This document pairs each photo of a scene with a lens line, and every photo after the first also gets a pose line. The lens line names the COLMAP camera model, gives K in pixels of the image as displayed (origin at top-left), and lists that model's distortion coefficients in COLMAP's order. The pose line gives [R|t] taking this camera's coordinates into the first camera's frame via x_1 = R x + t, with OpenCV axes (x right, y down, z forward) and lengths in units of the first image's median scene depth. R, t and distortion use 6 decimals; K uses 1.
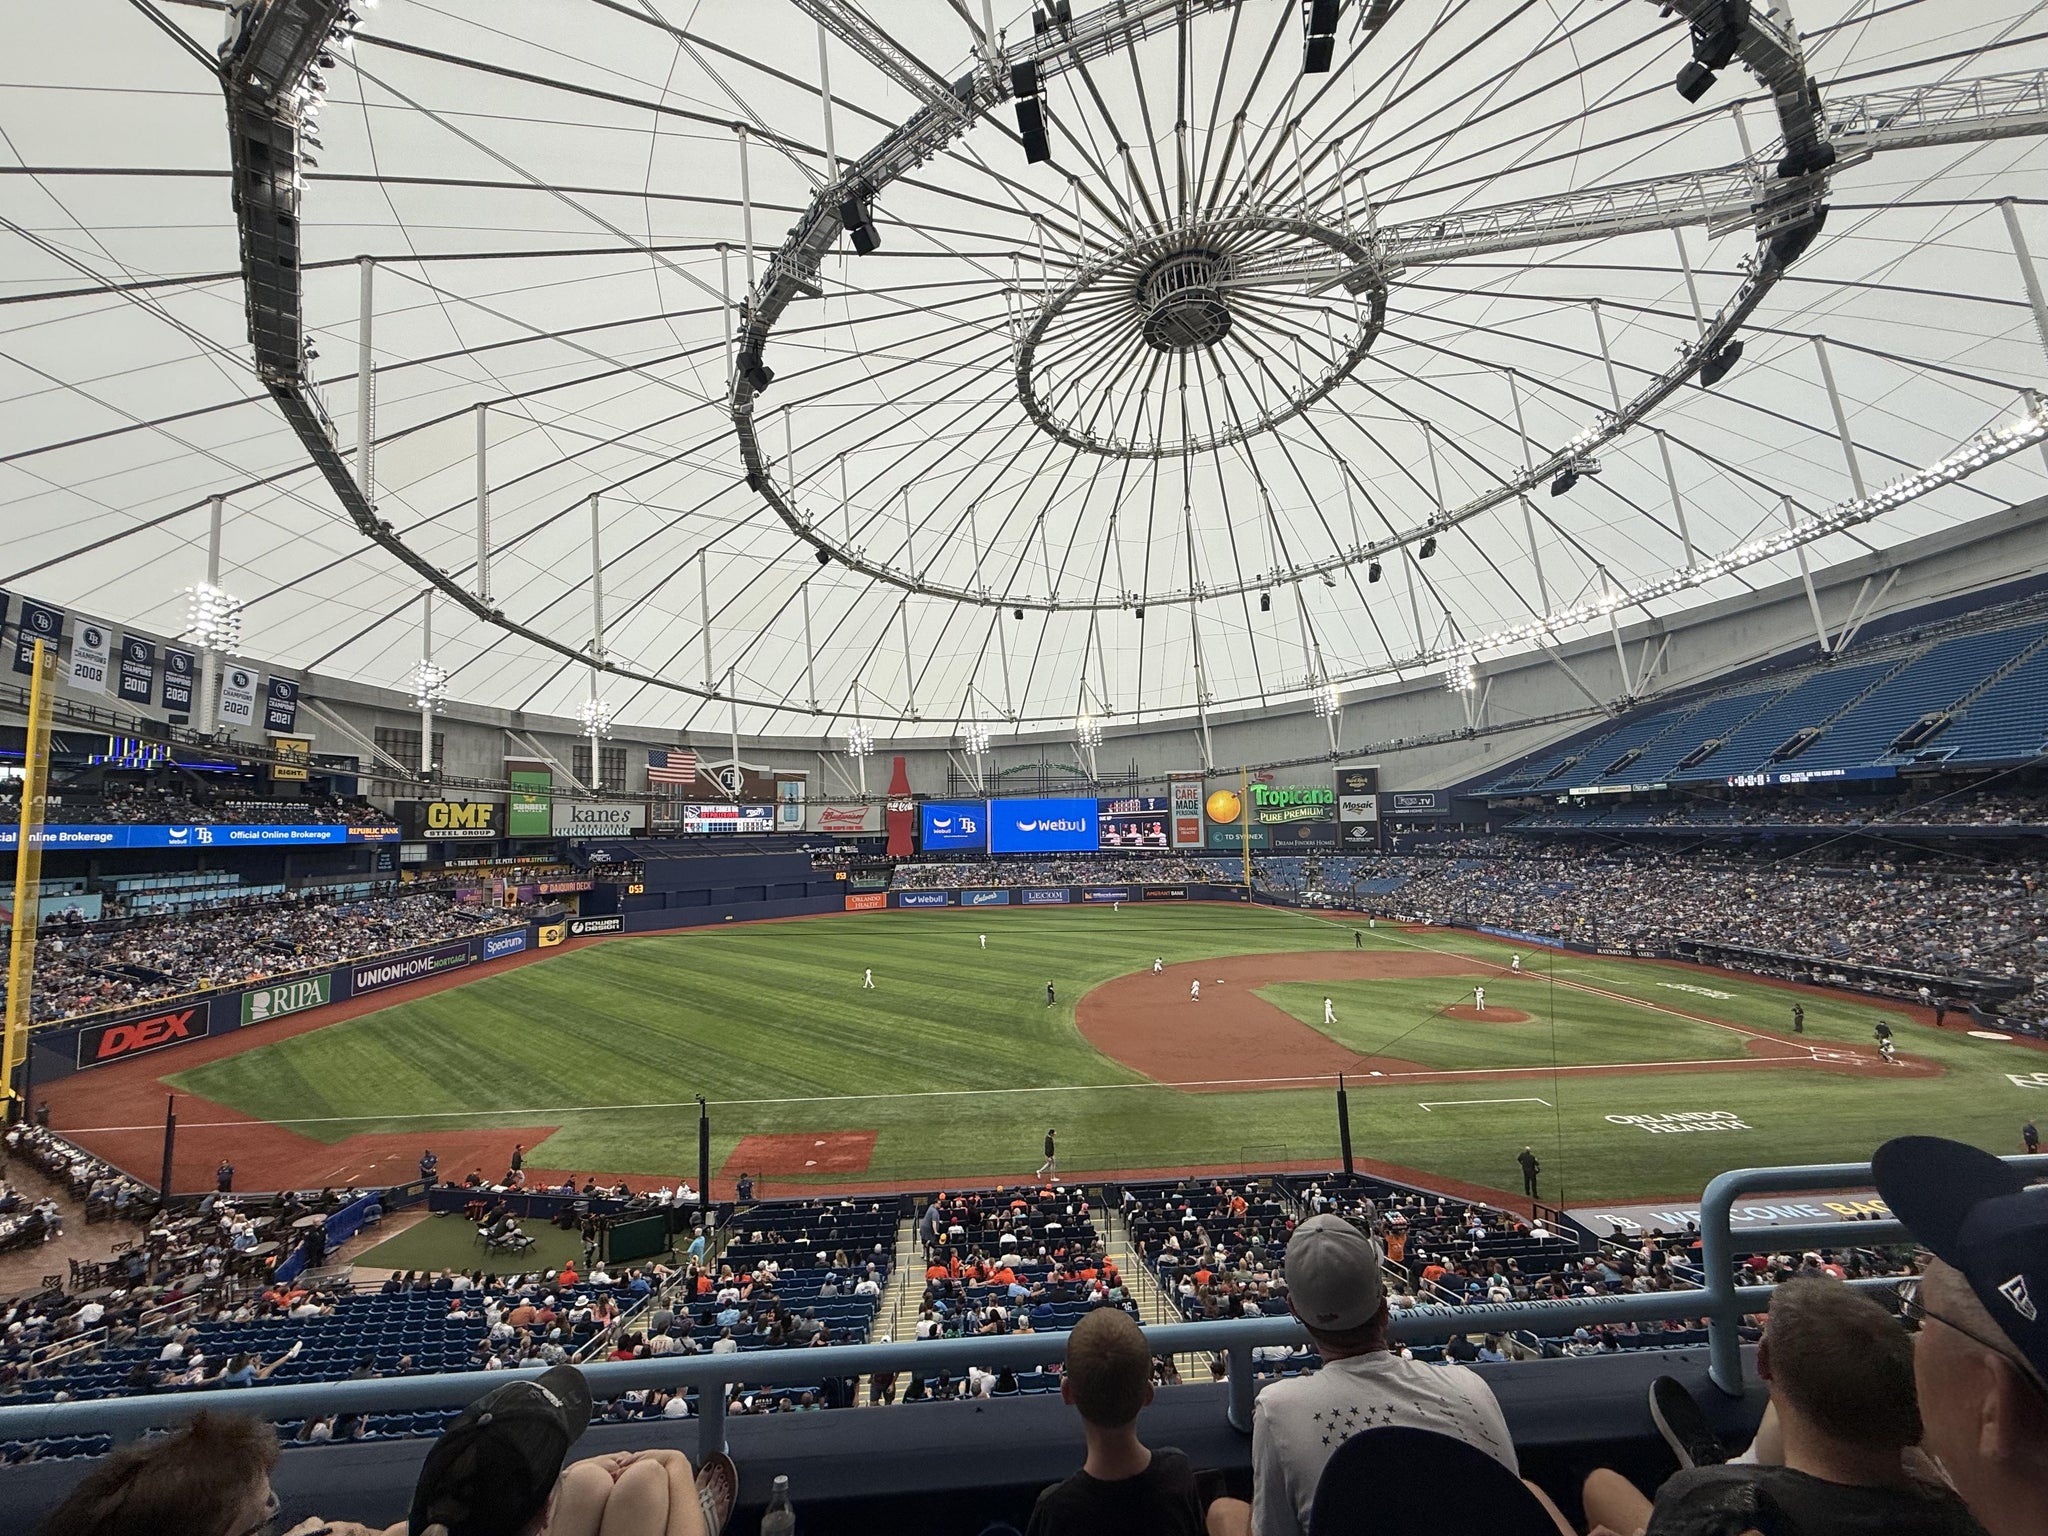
lens RADIAL K [[811.4, 0, 1028.7], [0, 811.4, 766.0], [0, 0, 1]] dist [-0.003016, 0.000231]
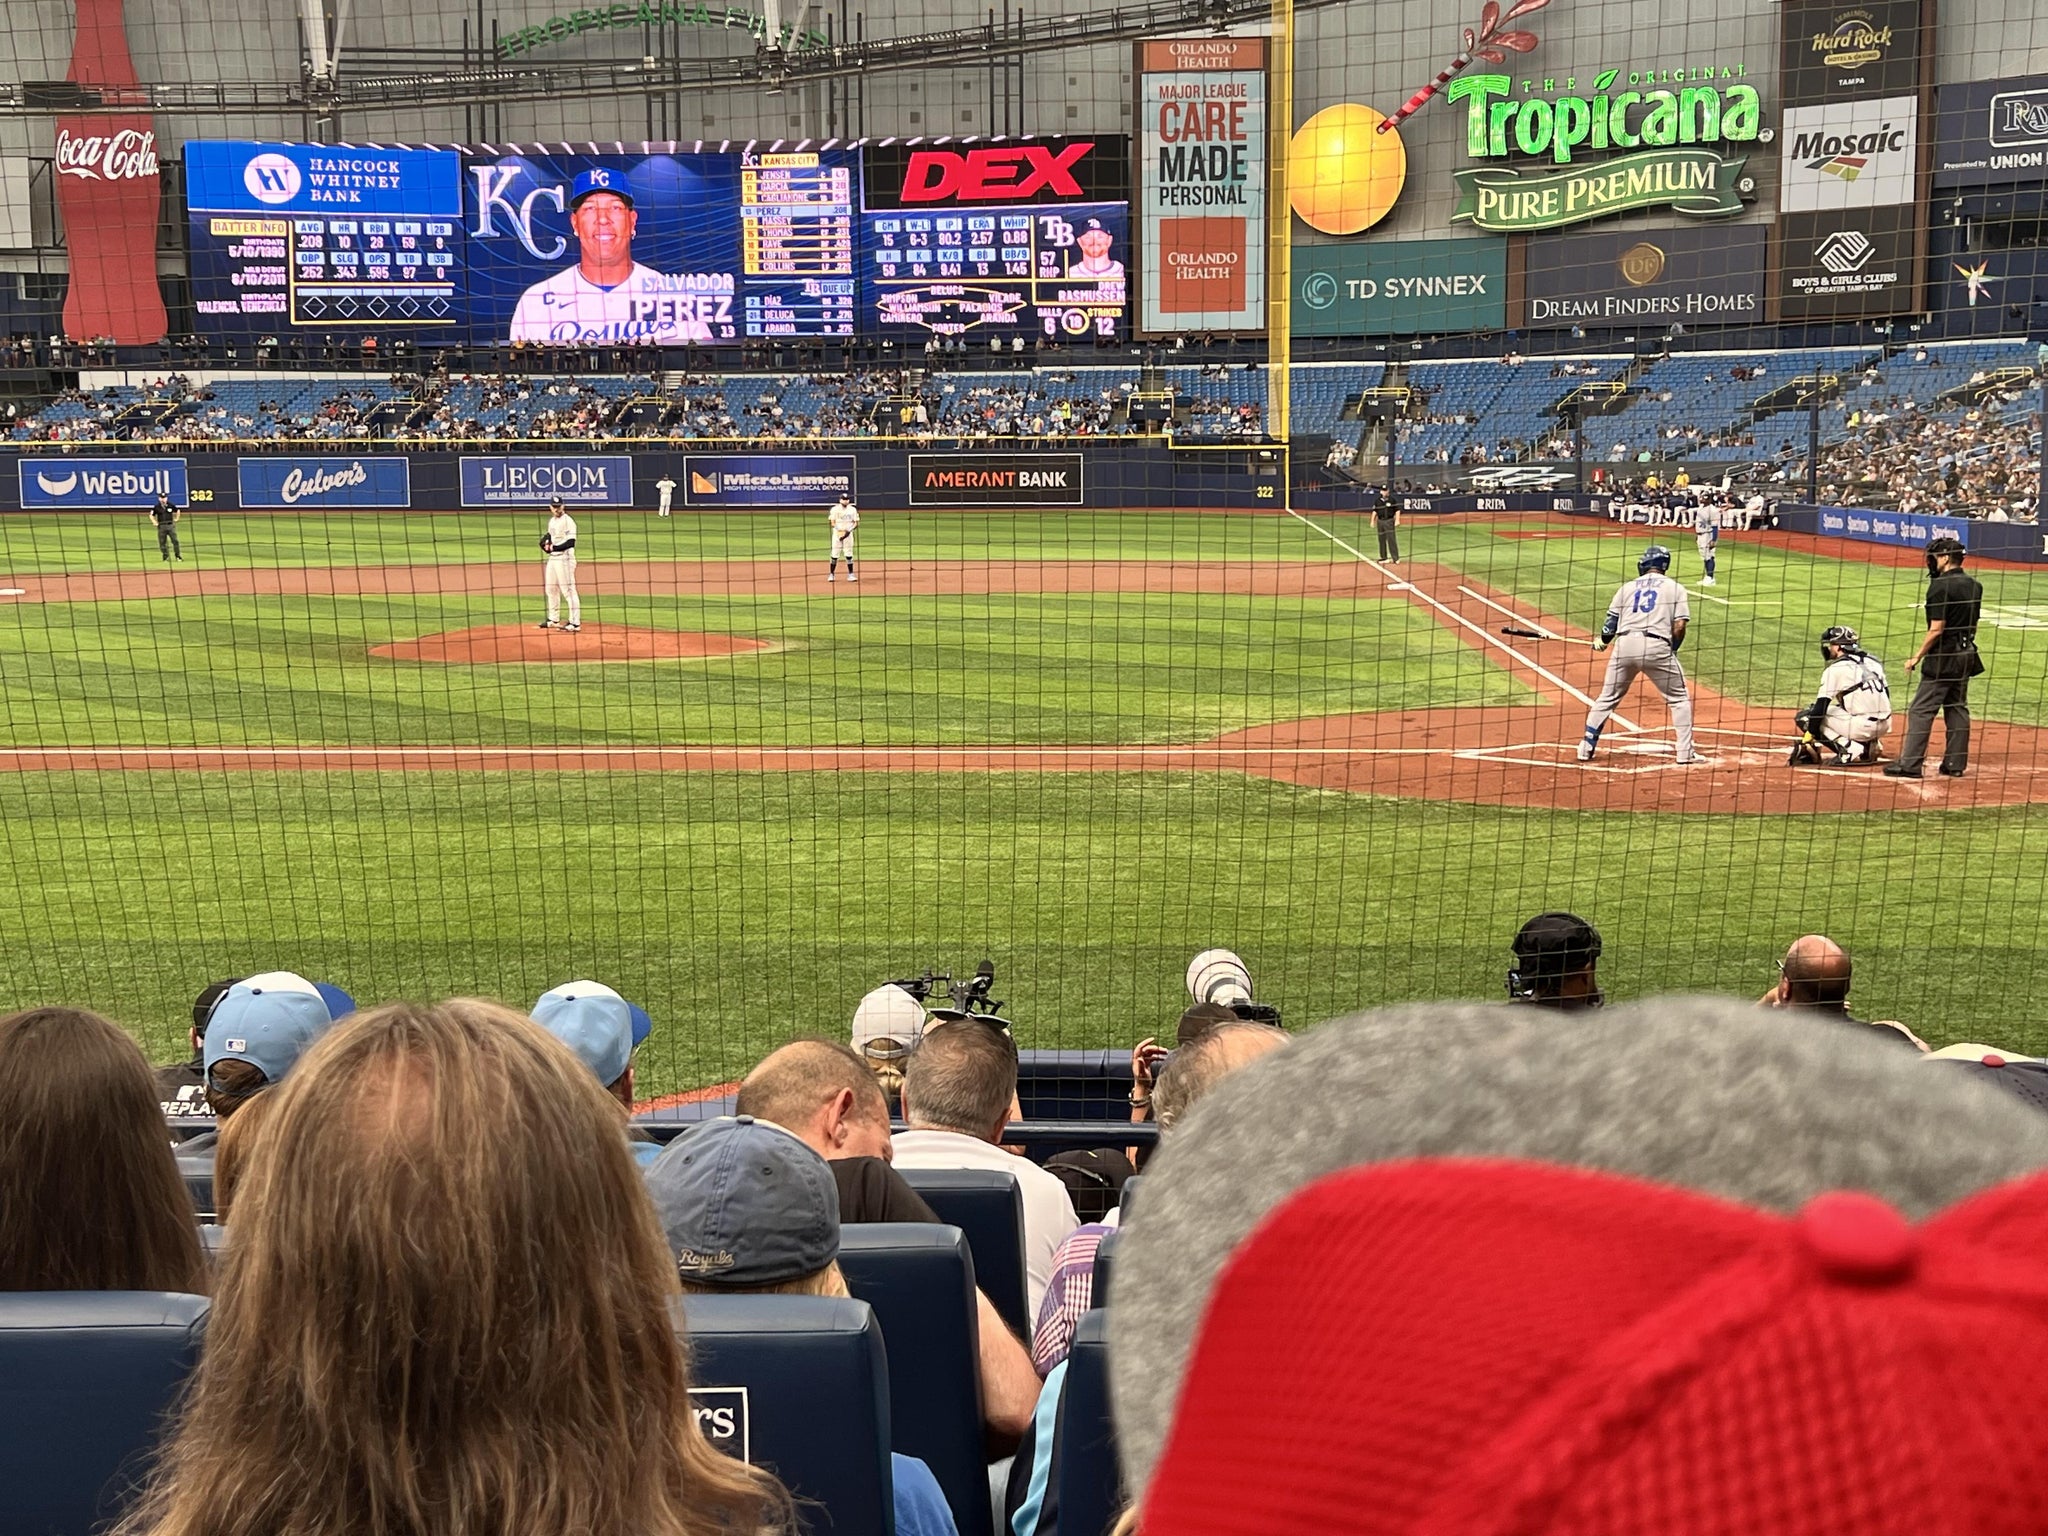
lens RADIAL K [[2599.9, 0, 1001.7], [0, 2599.9, 774.9], [0, 0, 1]] dist [0.161542, -0.485634]
pose [[0.989019, 0.027597, -0.145191, 0.389646], [0.001877, 0.979986, 0.199055, 0.109329], [0.147779, -0.197142, 0.969173, 0.211258]]
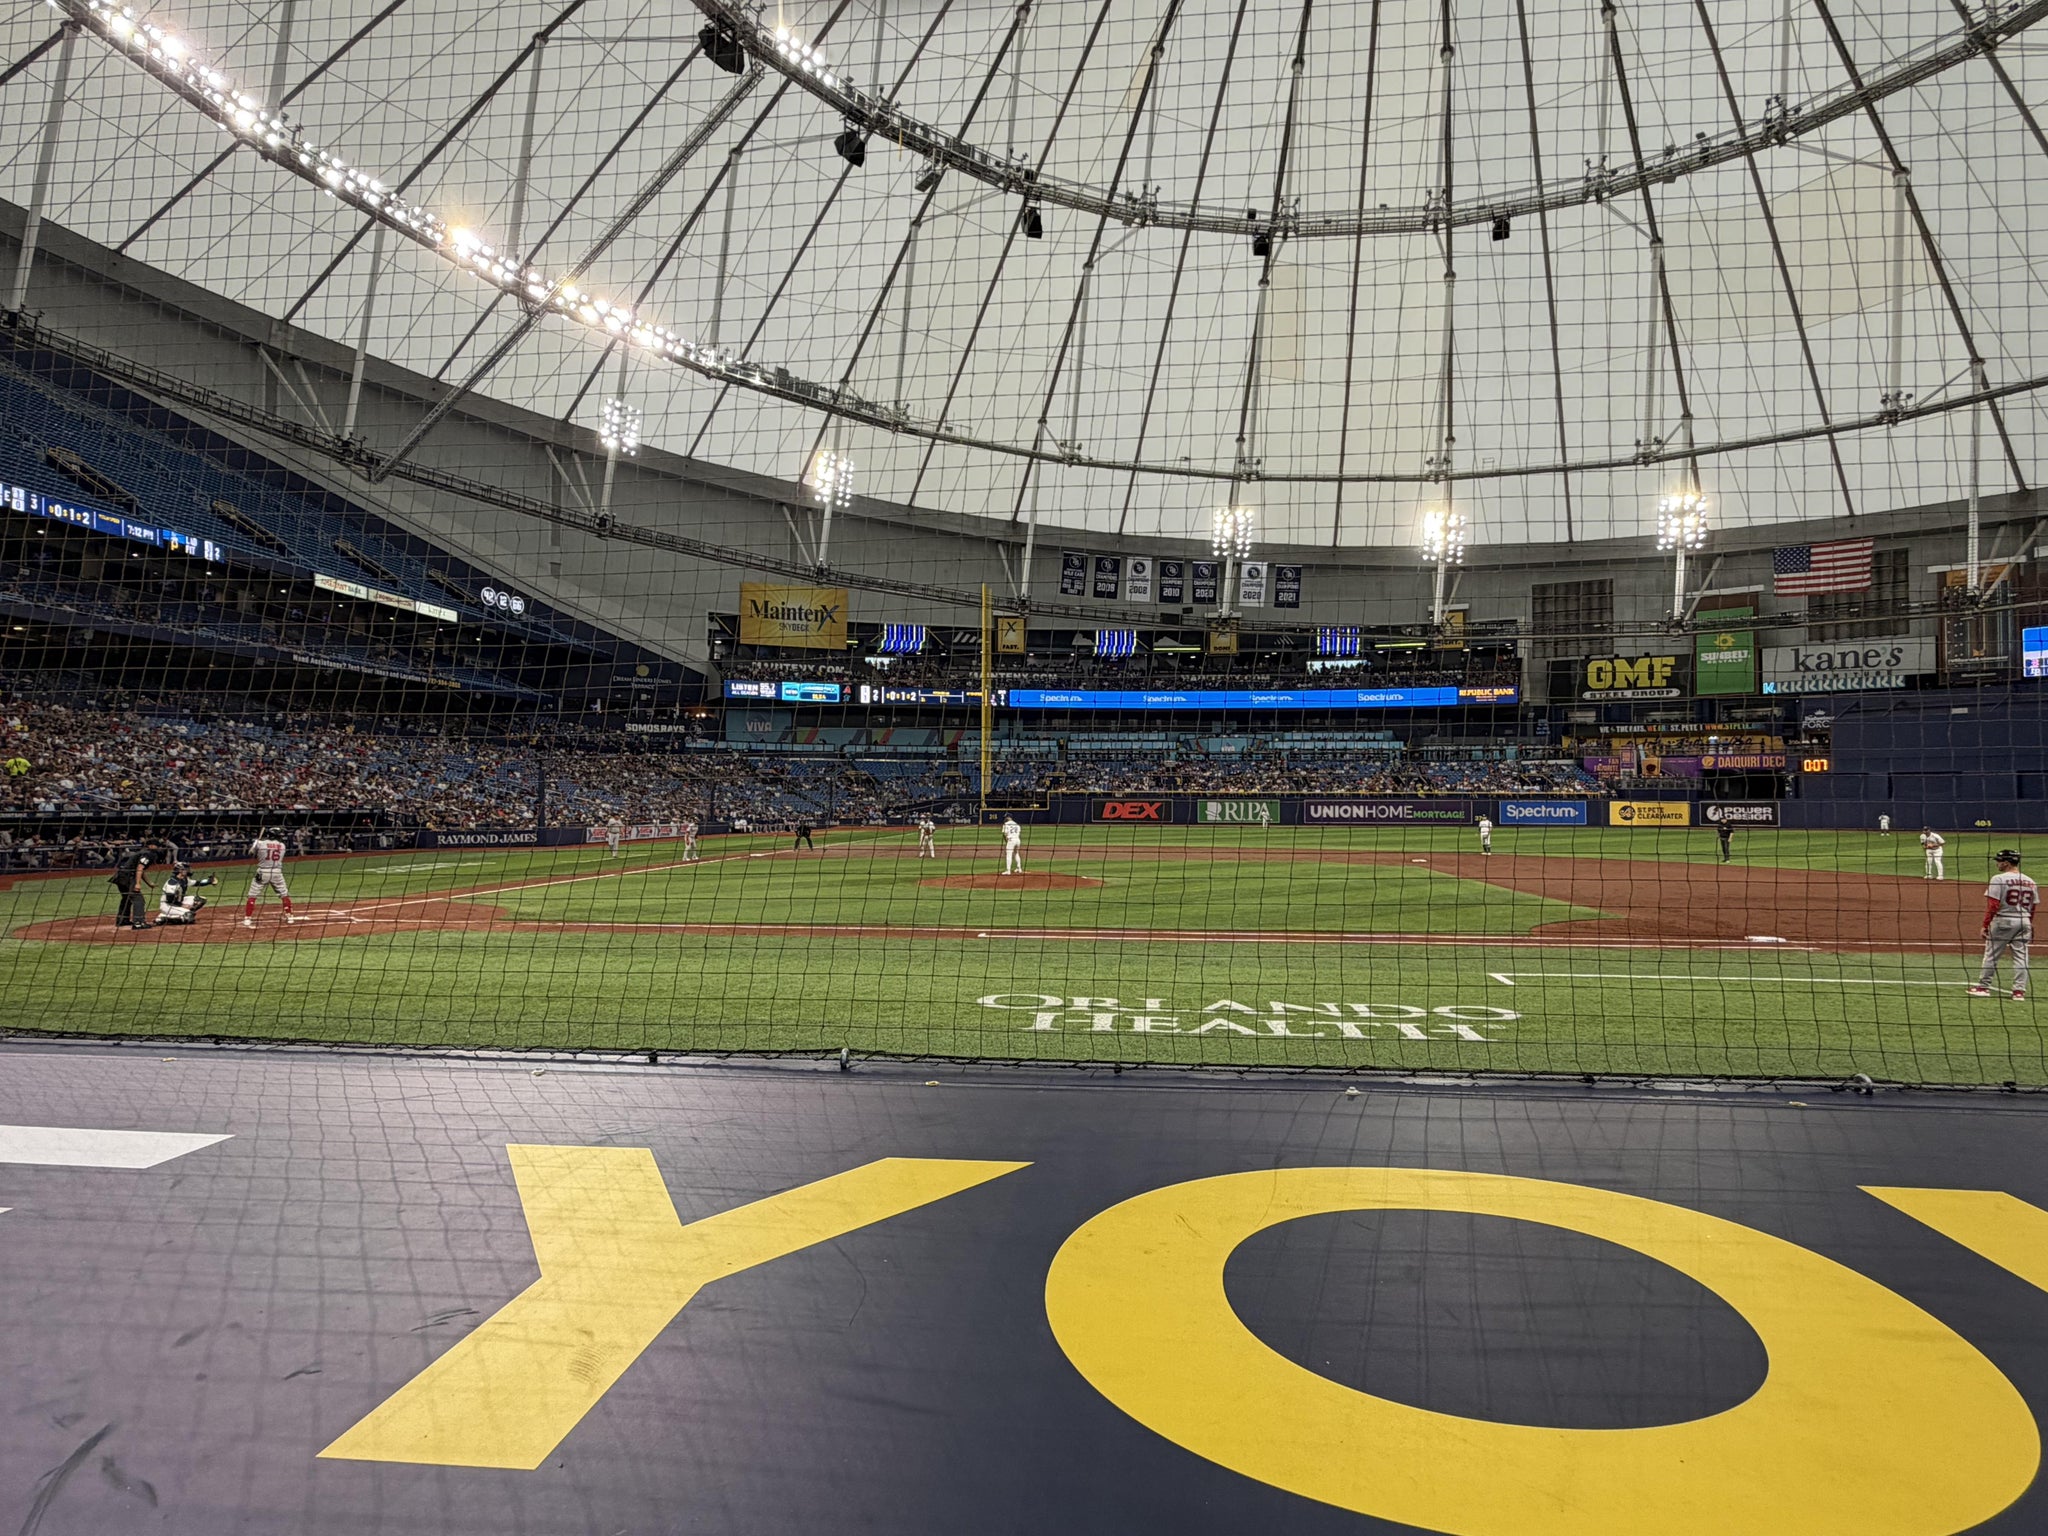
lens RADIAL K [[1185.3, 0, 1020.0], [0, 1185.3, 766.7], [0, 0, 1]] dist [-0.001817, 0.002070]
pose [[-0.178575, -0.011638, -0.983857, 0.586683], [0.073930, 0.996945, -0.025212, 0.136507], [0.981145, -0.077239, -0.177169, 0.572604]]
